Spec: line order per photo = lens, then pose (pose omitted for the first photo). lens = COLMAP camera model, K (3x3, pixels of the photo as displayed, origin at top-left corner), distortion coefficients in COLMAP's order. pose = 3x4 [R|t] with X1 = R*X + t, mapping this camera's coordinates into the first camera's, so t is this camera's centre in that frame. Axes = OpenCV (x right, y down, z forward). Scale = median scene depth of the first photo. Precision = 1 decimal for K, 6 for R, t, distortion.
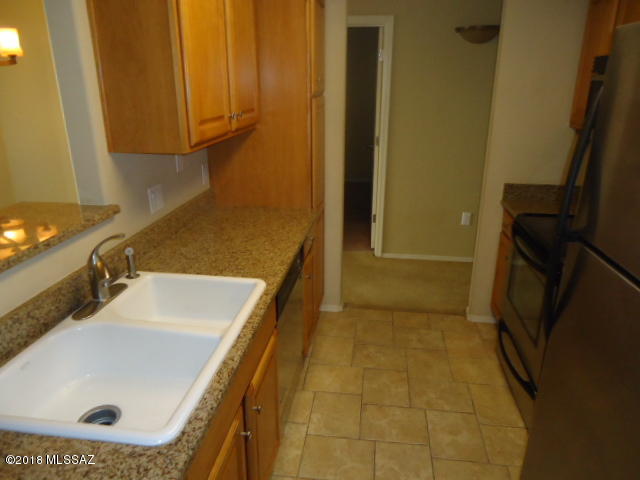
lens RADIAL K [[465.4, 0, 320.0], [0, 465.4, 240.0], [0, 0, 1]] dist [-0.006108, -0.002142]
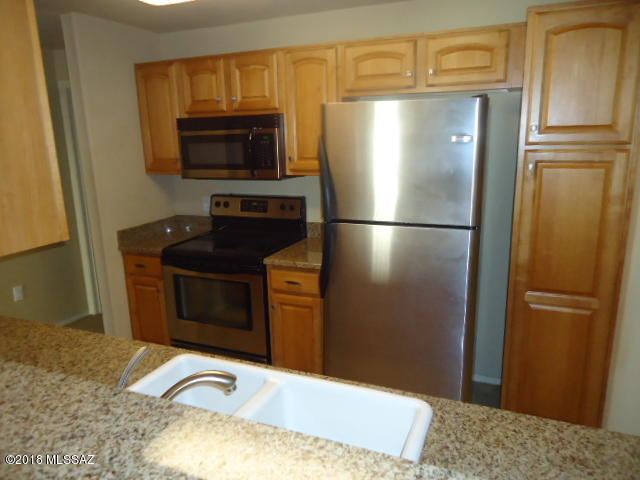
lens RADIAL K [[465.4, 0, 320.0], [0, 465.4, 240.0], [0, 0, 1]] dist [-0.006108, -0.002142]
pose [[0.271746, -0.233012, 0.933734, -0.702493], [0.345841, 0.929075, 0.131199, -0.121166], [-0.898080, 0.287271, 0.333058, 0.335365]]
